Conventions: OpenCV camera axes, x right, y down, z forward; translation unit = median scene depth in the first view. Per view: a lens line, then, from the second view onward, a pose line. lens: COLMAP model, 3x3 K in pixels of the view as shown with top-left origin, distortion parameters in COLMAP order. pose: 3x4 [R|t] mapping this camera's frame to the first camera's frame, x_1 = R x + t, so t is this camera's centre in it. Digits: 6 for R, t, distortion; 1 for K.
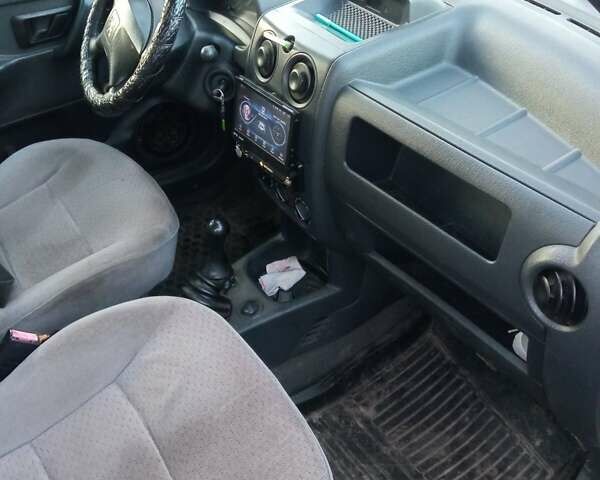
lens RADIAL K [[643.7, 0, 300.0], [0, 643.7, 240.0], [0, 0, 1]] dist [0.109279, -0.244941]
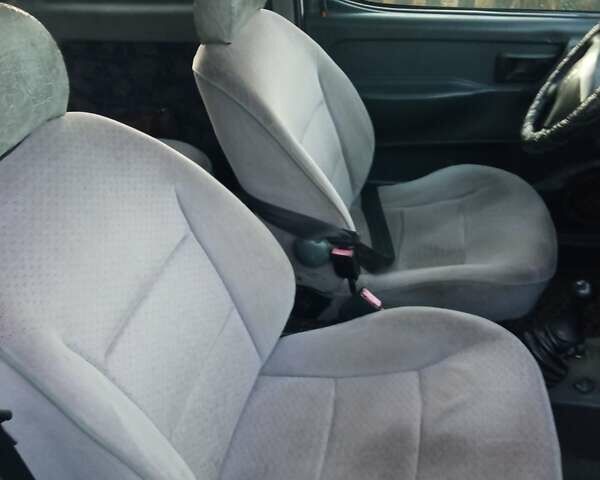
lens RADIAL K [[643.7, 0, 300.0], [0, 643.7, 240.0], [0, 0, 1]] dist [0.109279, -0.244941]
pose [[0.706097, 0.360874, -0.609260, 0.131587], [-0.416925, 0.907322, 0.054229, 0.036110], [0.572365, 0.215725, 0.791114, -0.016840]]
